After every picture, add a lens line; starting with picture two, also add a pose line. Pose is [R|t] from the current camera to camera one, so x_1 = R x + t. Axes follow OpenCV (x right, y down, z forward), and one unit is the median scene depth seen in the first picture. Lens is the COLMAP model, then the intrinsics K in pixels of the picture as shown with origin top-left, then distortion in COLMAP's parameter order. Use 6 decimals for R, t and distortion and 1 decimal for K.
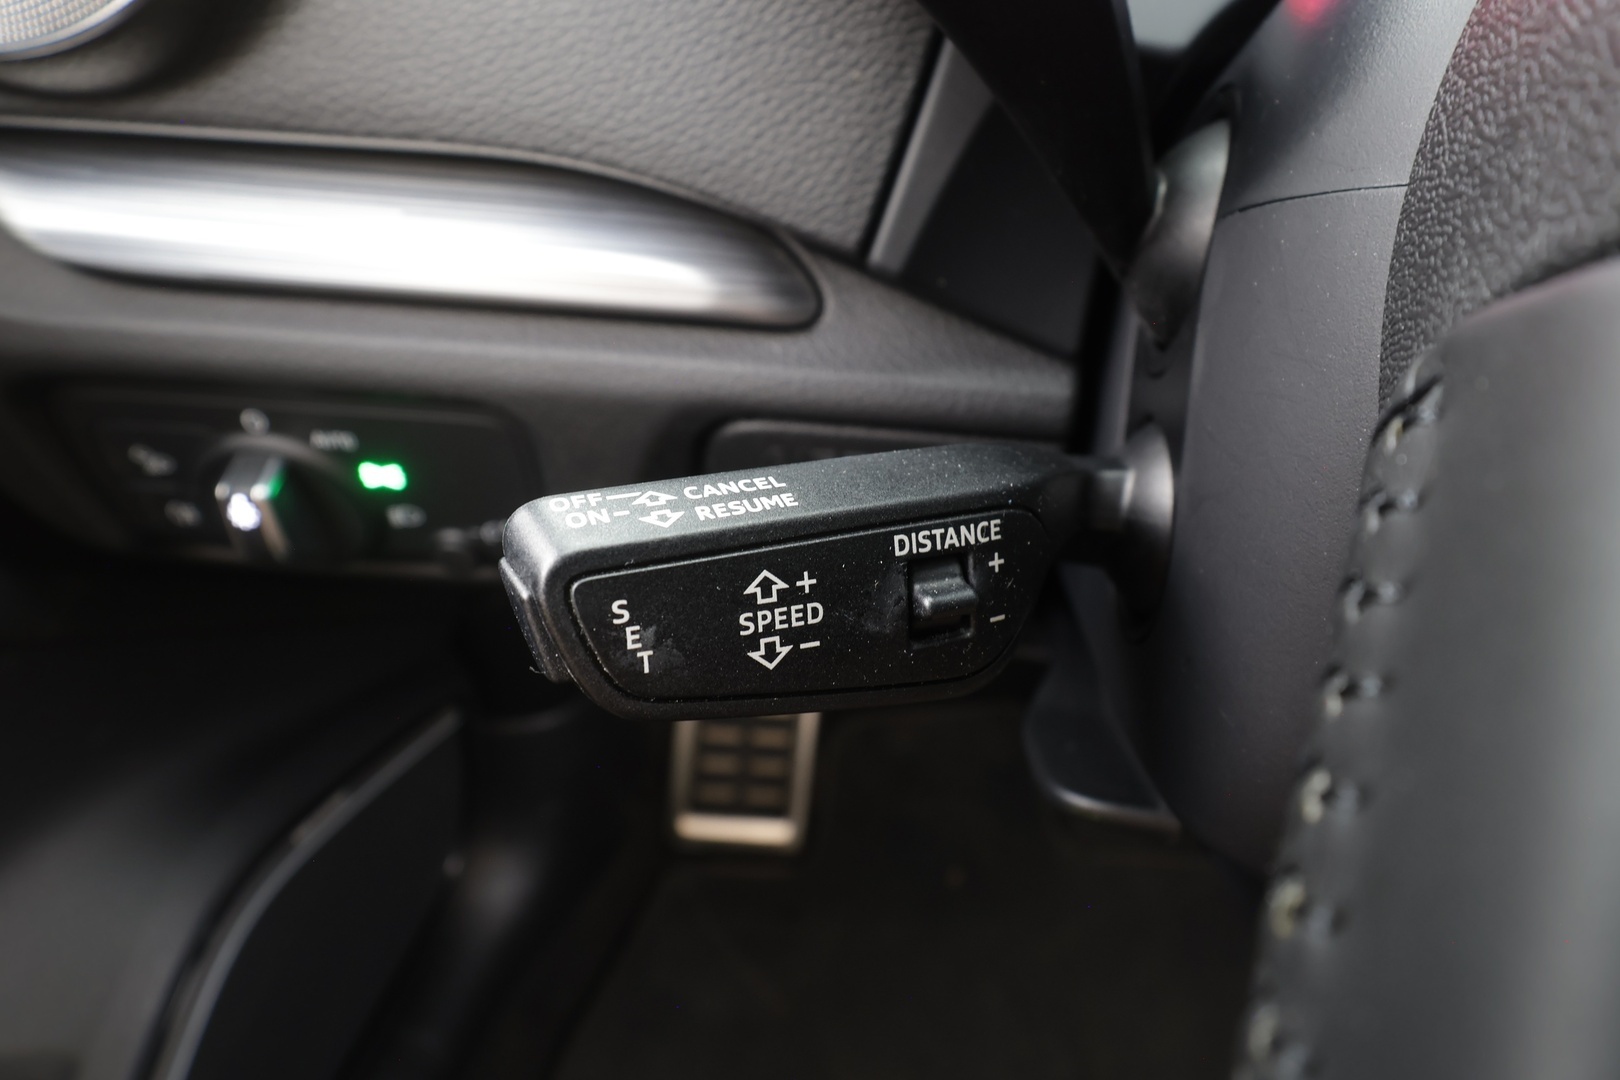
lens RADIAL K [[1014.7, 0, 810.0], [0, 1014.7, 540.0], [0, 0, 1]] dist [0.000187, 0.000011]
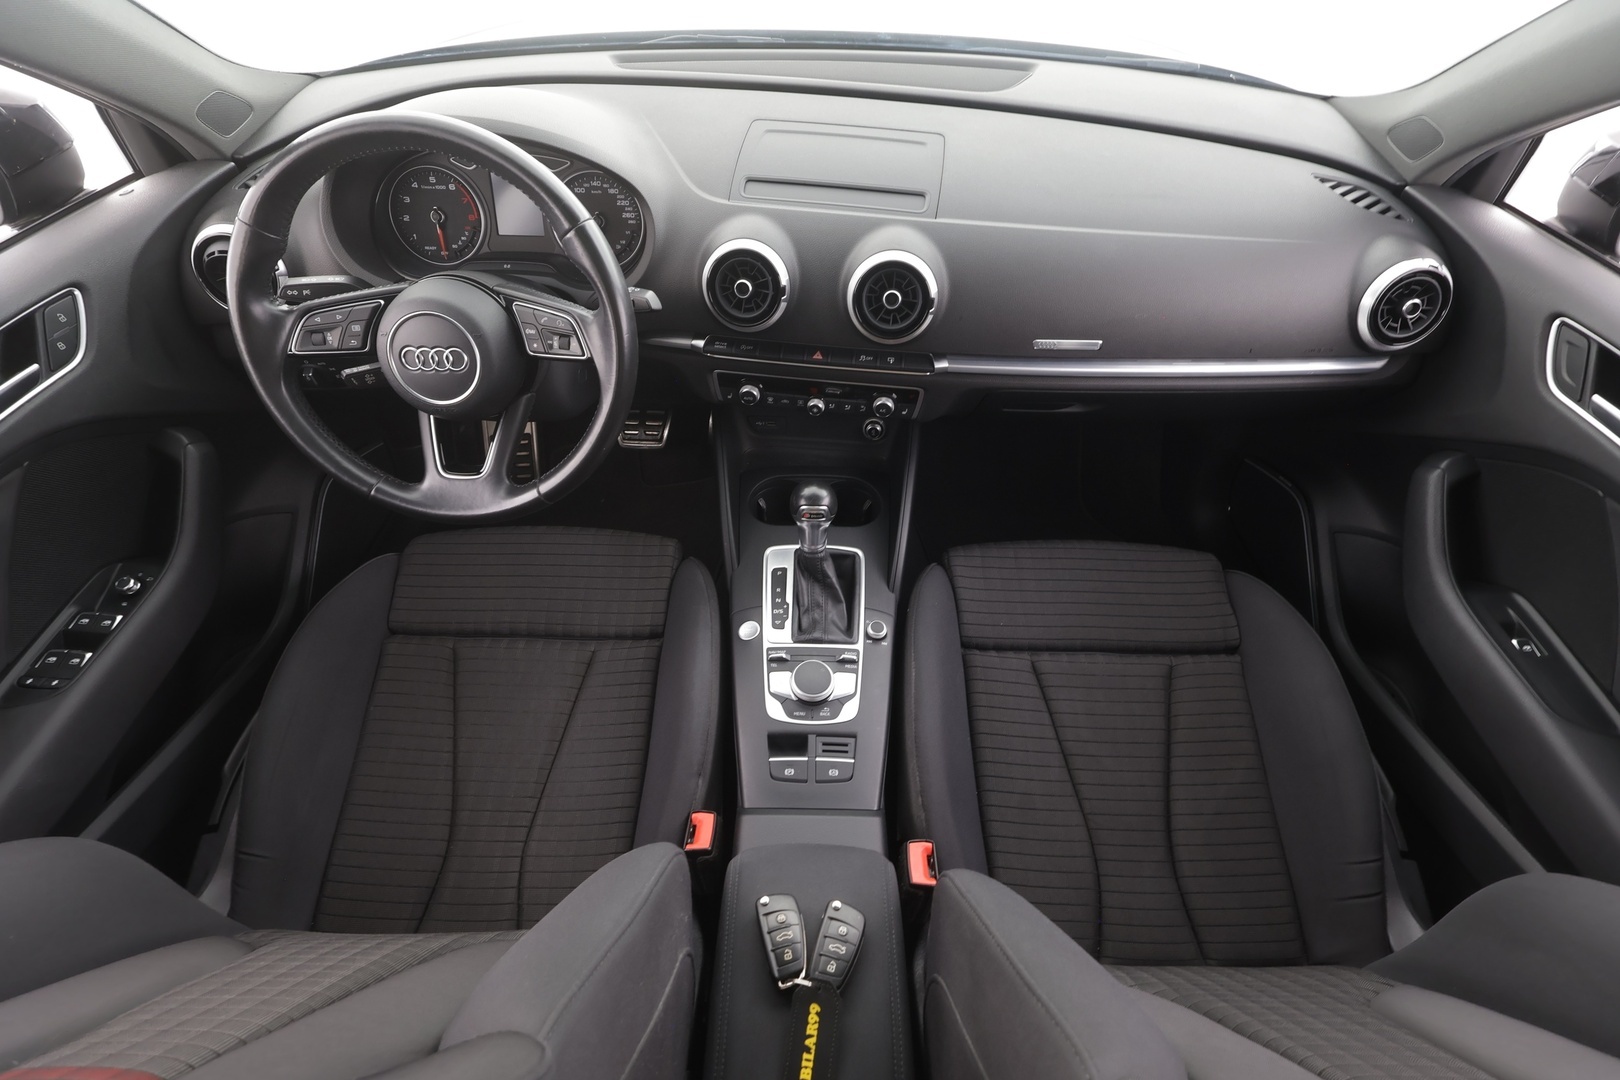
lens RADIAL K [[760.8, 0, 825.3], [0, 760.8, 542.6], [0, 0, 1]] dist [-0.002483, -0.000509]
pose [[0.988178, -0.126772, 0.086217, 3.721145], [0.105324, 0.970000, 0.219106, 0.490557], [-0.111407, -0.207435, 0.971884, -7.502884]]
